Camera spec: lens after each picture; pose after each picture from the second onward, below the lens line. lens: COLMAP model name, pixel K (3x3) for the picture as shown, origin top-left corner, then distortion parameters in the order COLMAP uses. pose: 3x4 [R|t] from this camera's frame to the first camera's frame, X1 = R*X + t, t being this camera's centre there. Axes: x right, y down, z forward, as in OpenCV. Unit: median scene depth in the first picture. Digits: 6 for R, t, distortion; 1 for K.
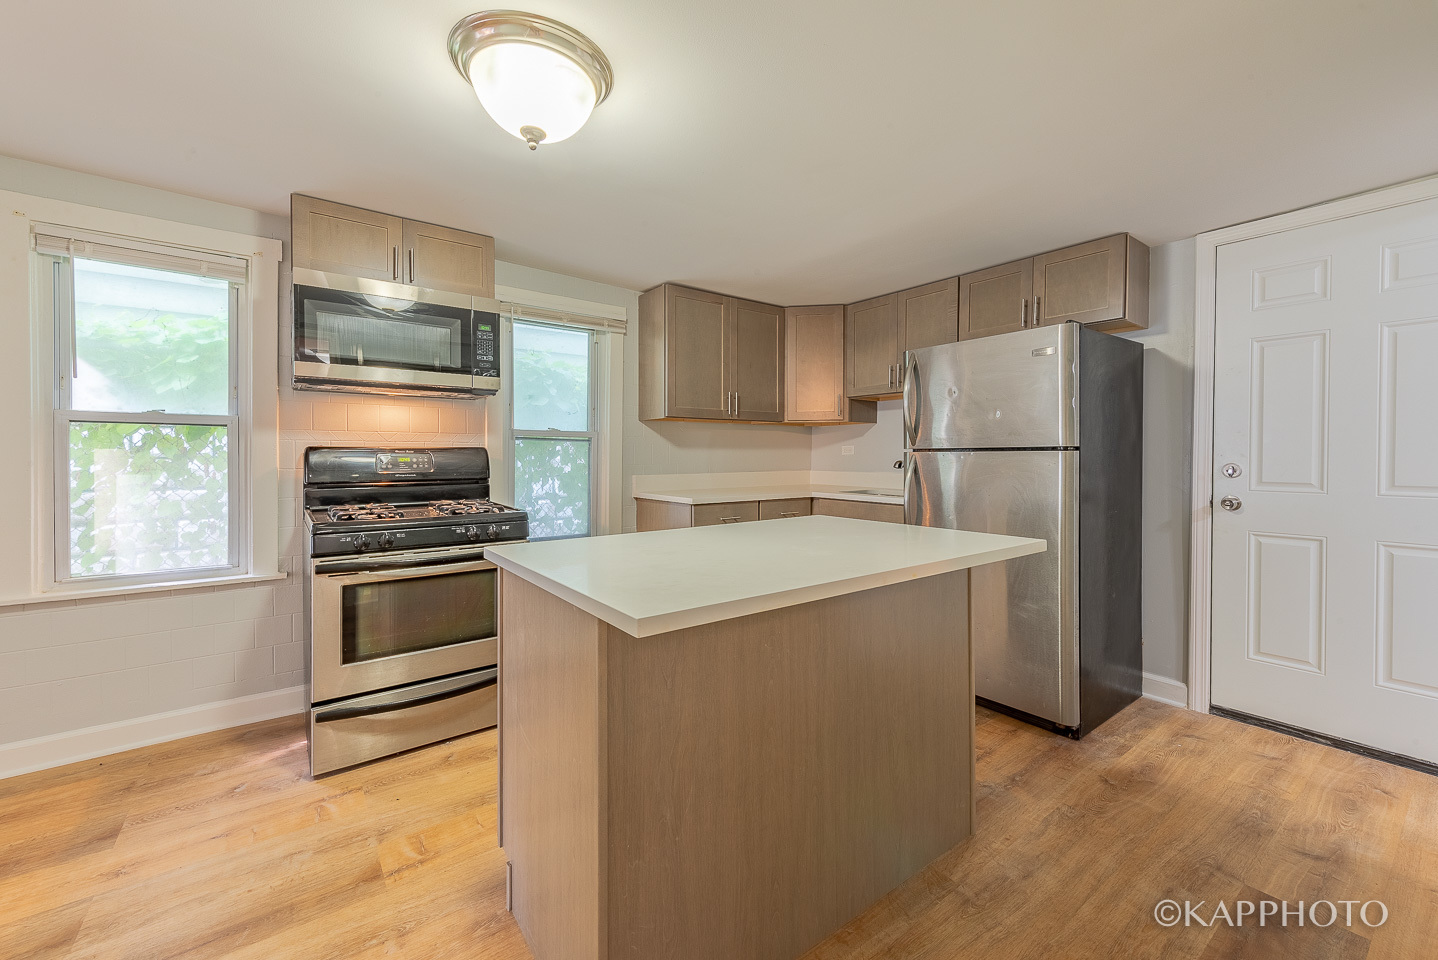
lens RADIAL K [[570.0, 0, 720.1], [0, 570.0, 471.1], [0, 0, 1]] dist [0.010130, -0.002865]
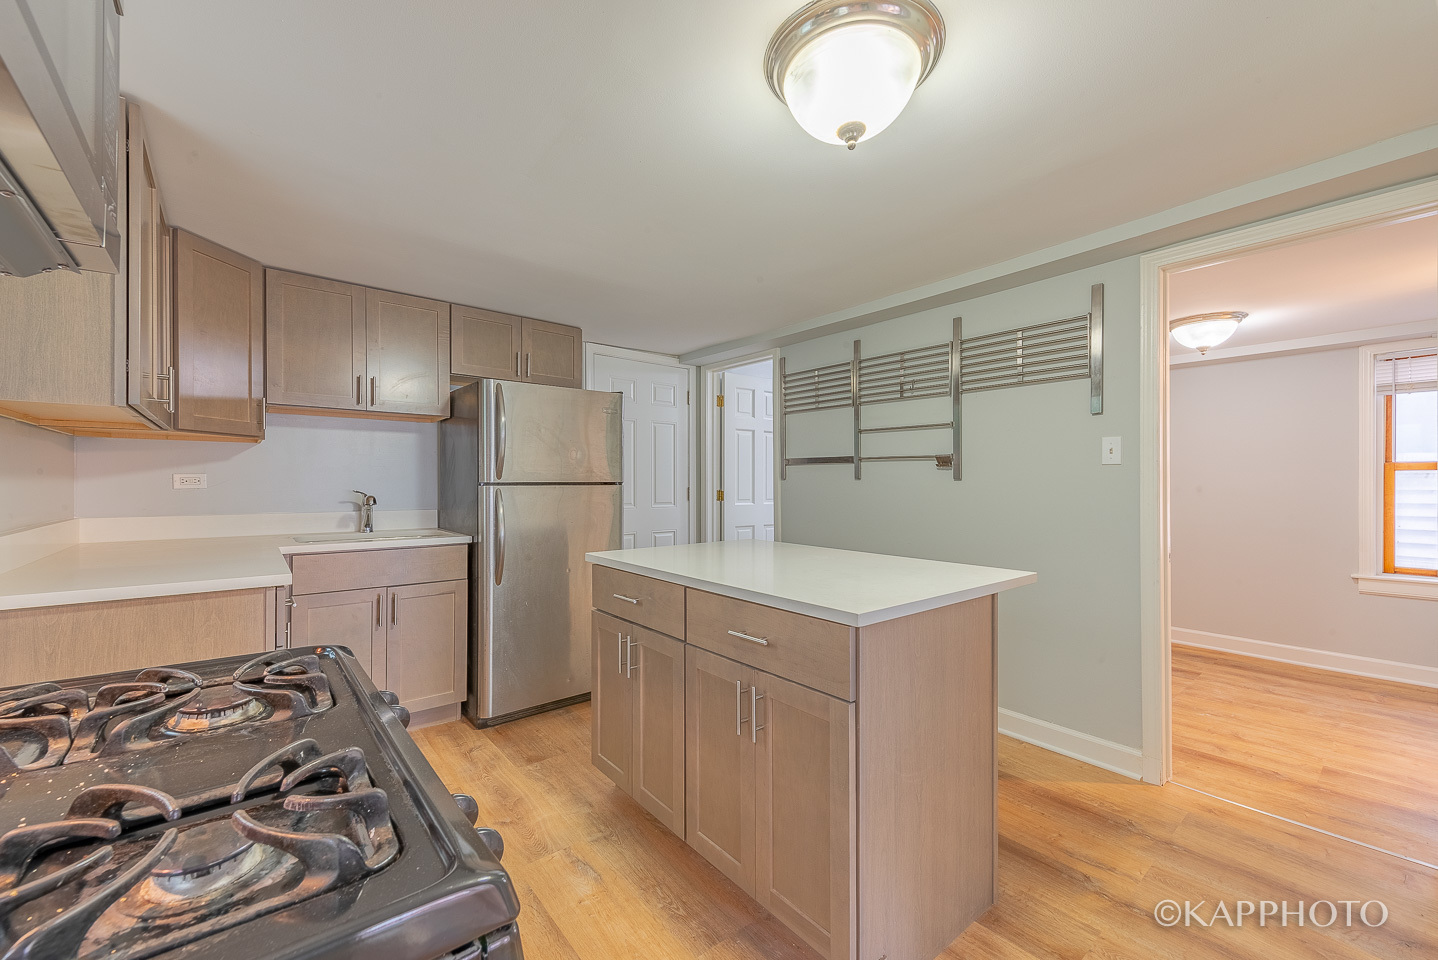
lens RADIAL K [[570.0, 0, 729.7], [0, 570.0, 487.3], [0, 0, 1]] dist [0.010130, -0.002865]
pose [[-0.061221, -0.003904, 0.998117, -0.519030], [0.029343, 0.999553, 0.005710, -0.019456], [-0.997693, 0.029638, -0.061079, 0.533524]]
